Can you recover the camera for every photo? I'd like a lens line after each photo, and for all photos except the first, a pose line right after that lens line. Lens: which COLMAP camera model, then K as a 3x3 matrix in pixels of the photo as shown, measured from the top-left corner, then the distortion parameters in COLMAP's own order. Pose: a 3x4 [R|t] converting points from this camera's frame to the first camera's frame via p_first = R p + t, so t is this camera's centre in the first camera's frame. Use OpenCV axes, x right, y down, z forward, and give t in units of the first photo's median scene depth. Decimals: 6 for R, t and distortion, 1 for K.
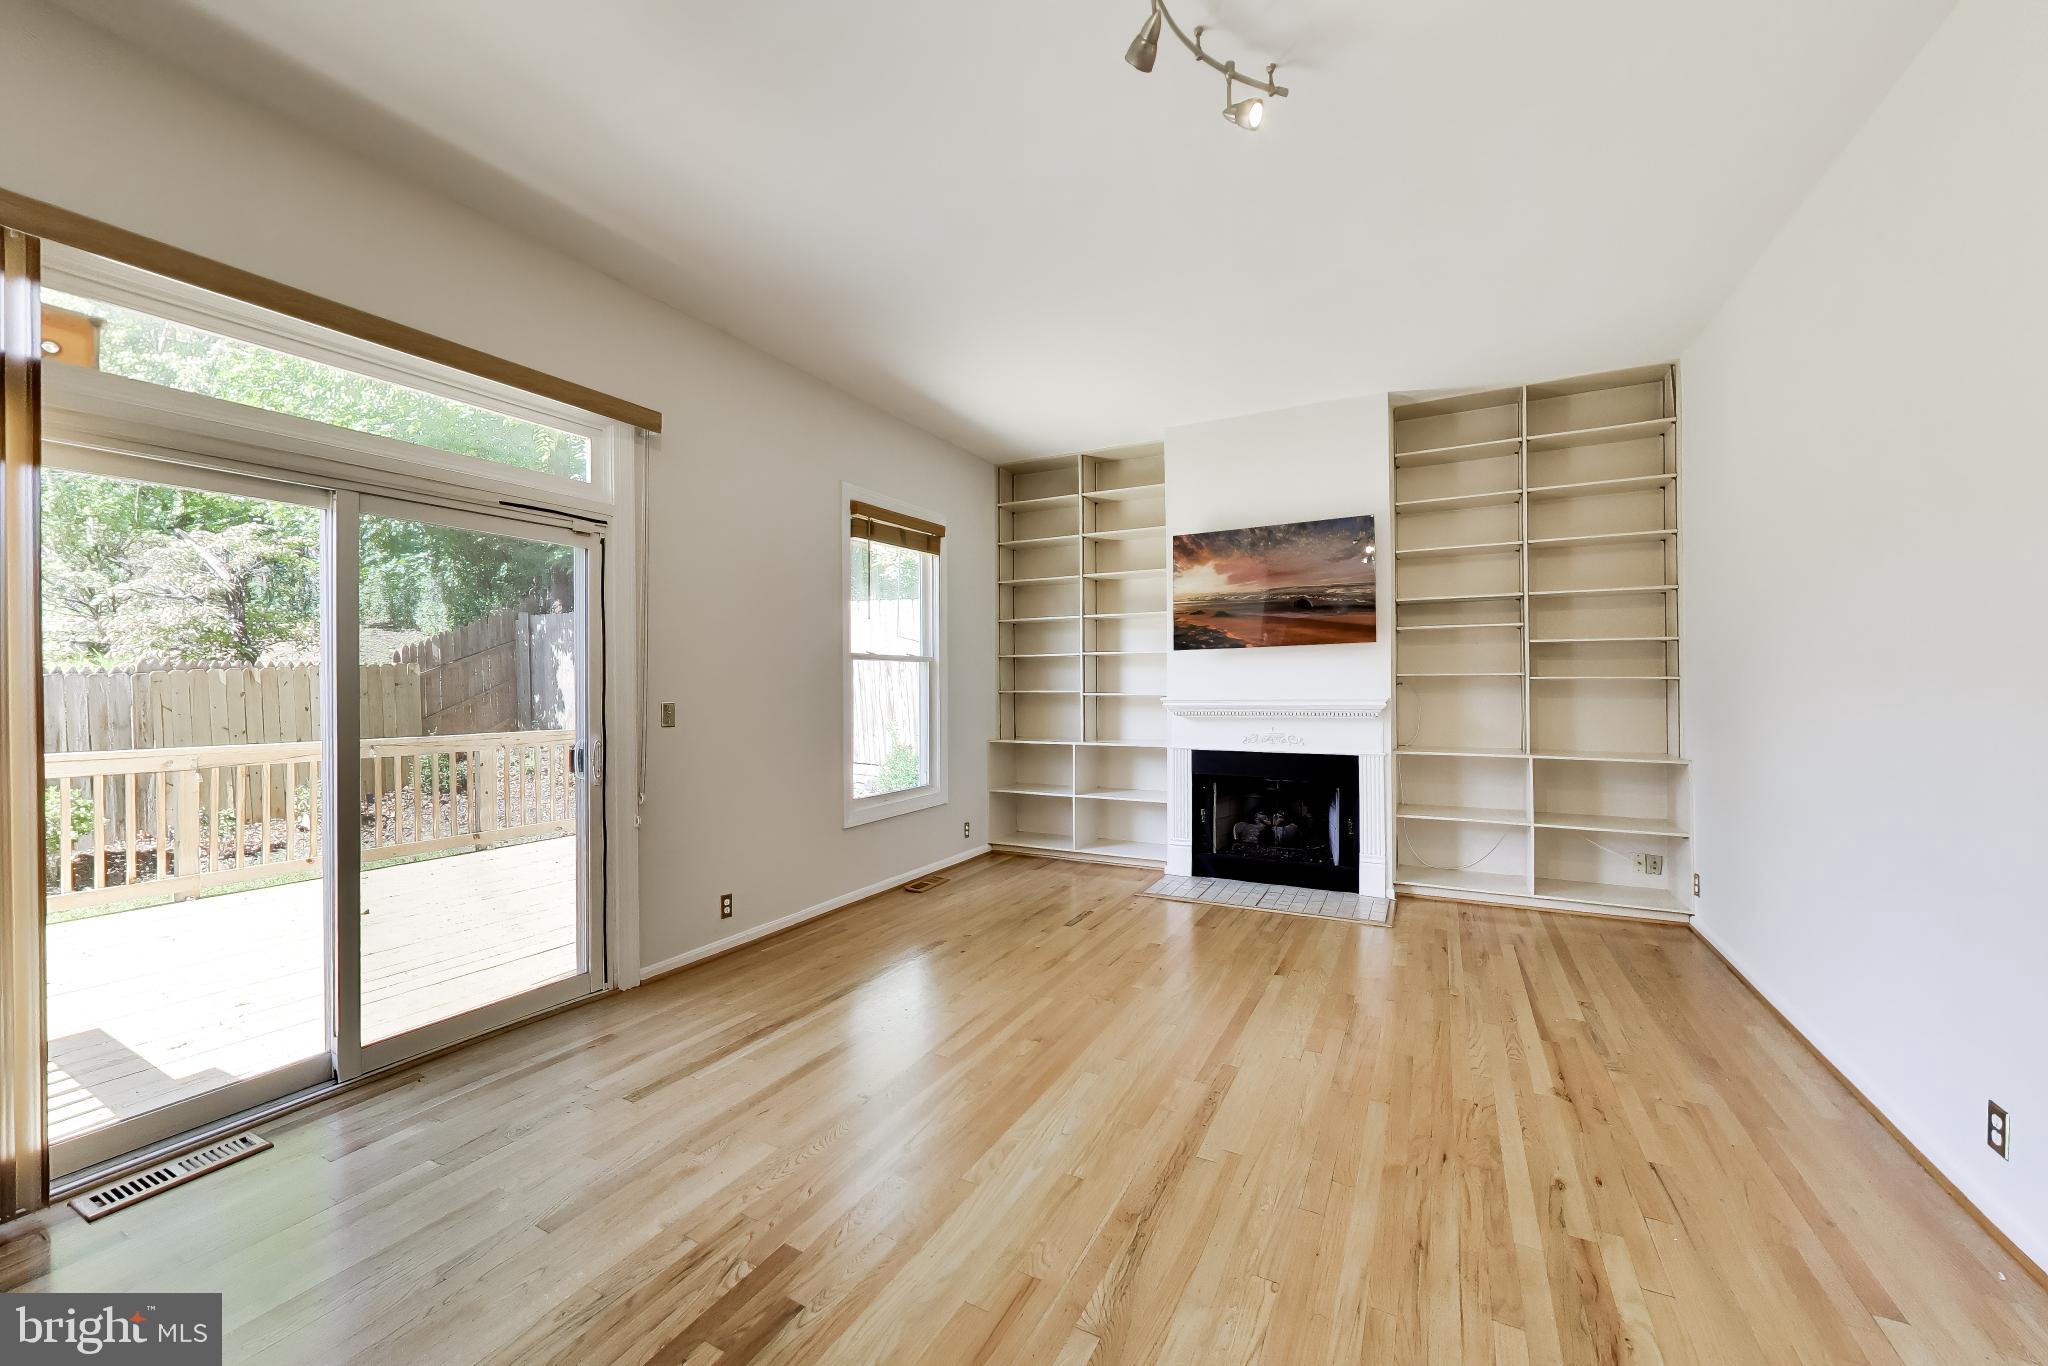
lens RADIAL K [[755.7, 0, 1032.6], [0, 755.7, 677.0], [0, 0, 1]] dist [0.000567, -0.000137]
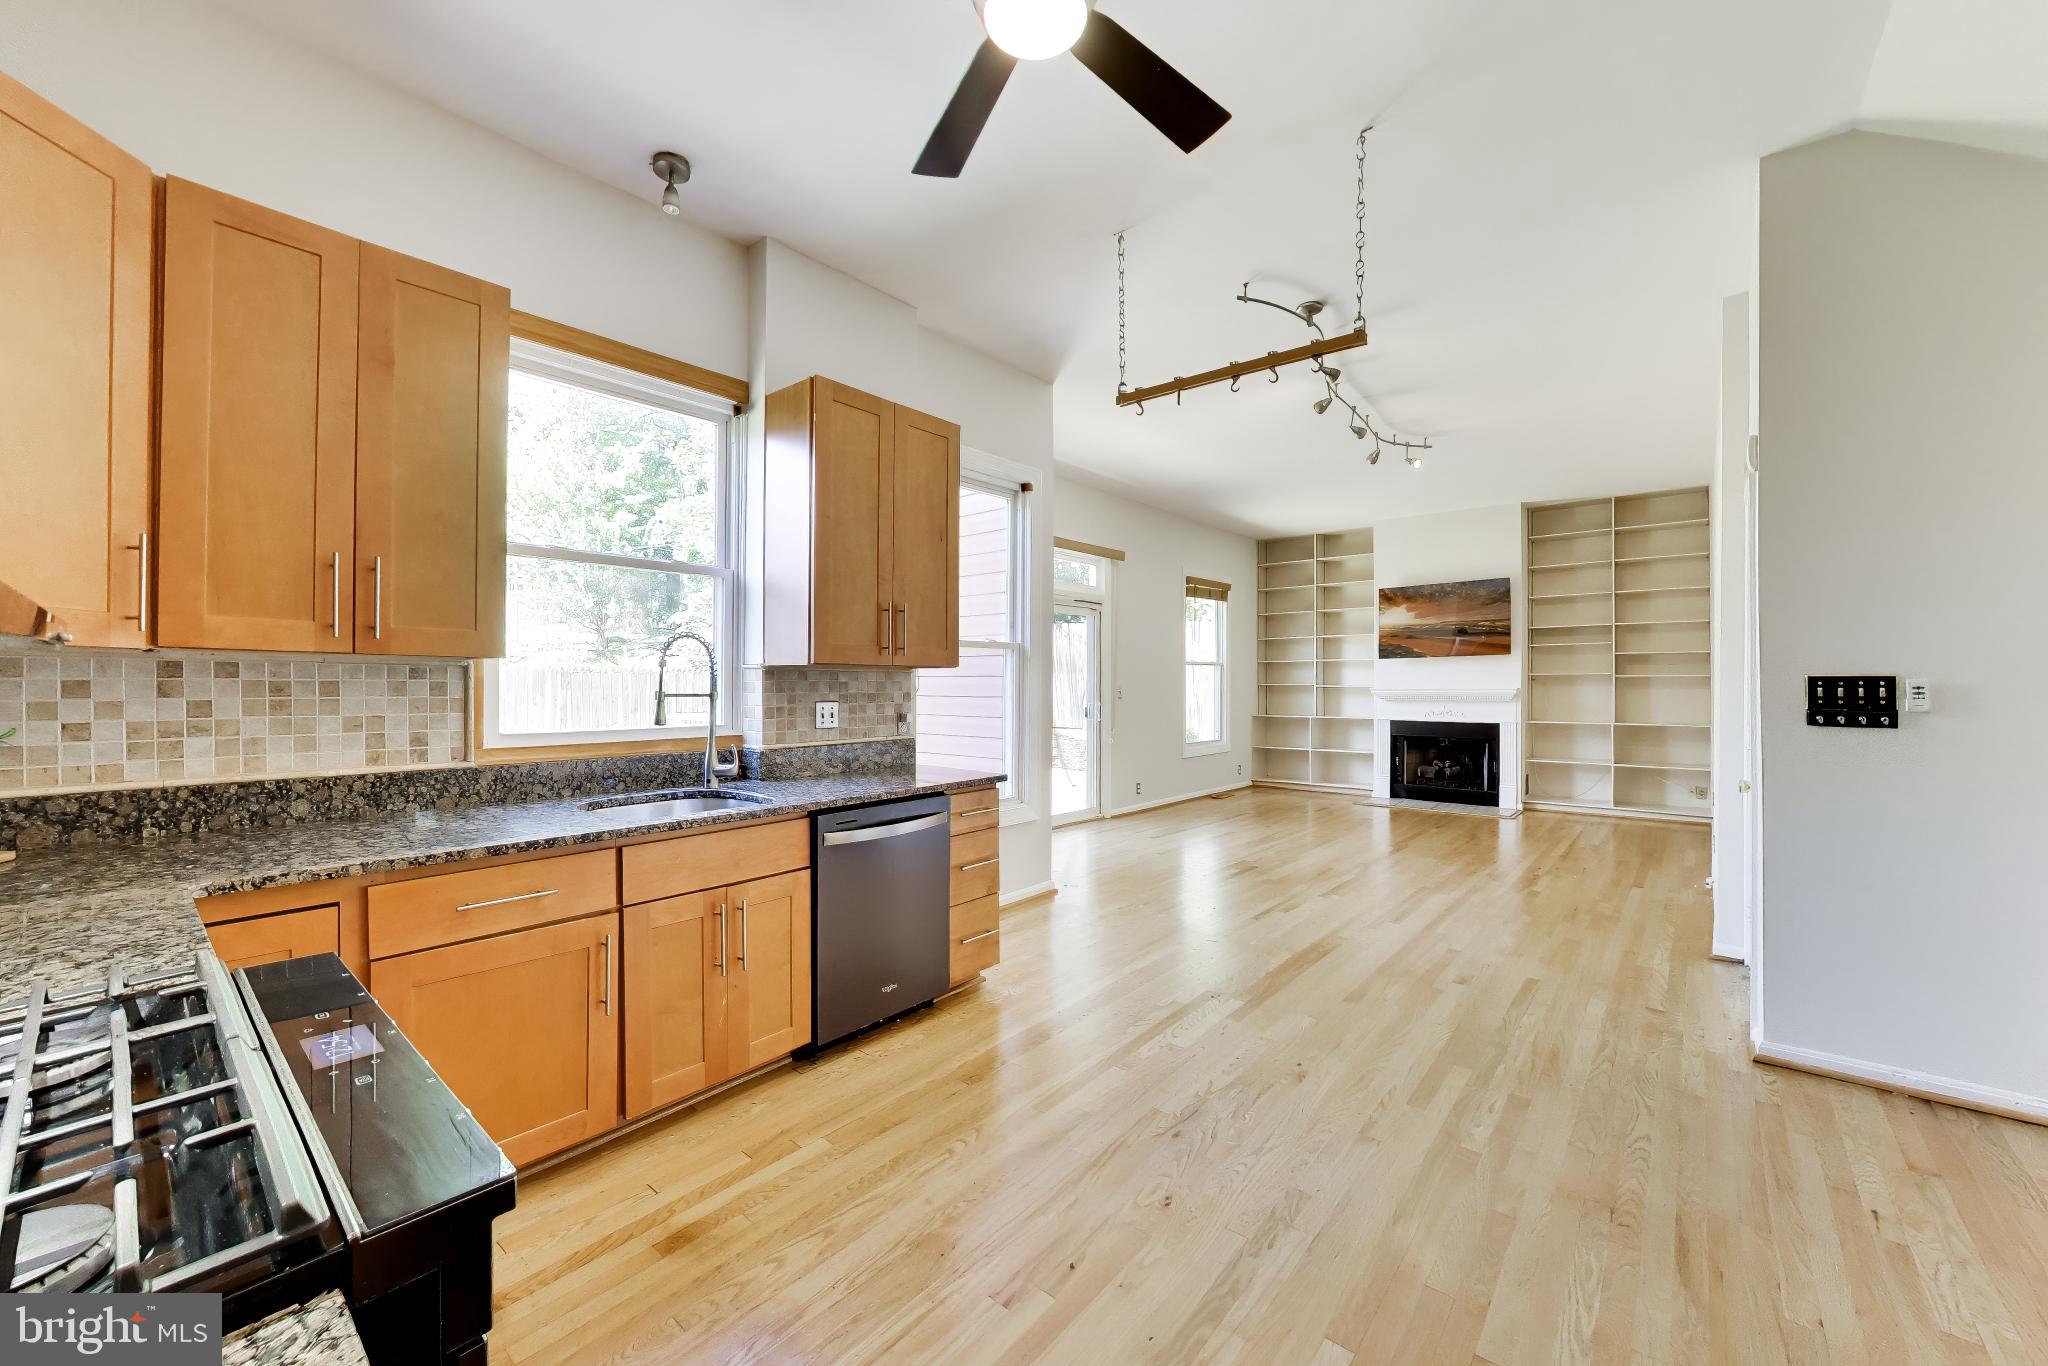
lens RADIAL K [[755.7, 0, 1029.8], [0, 755.7, 686.2], [0, 0, 1]] dist [0.000567, -0.000137]
pose [[0.971188, 0.006558, -0.238226, -0.166845], [-0.002934, 0.999875, 0.015565, 0.000713], [0.238298, -0.014417, 0.971085, -0.819994]]
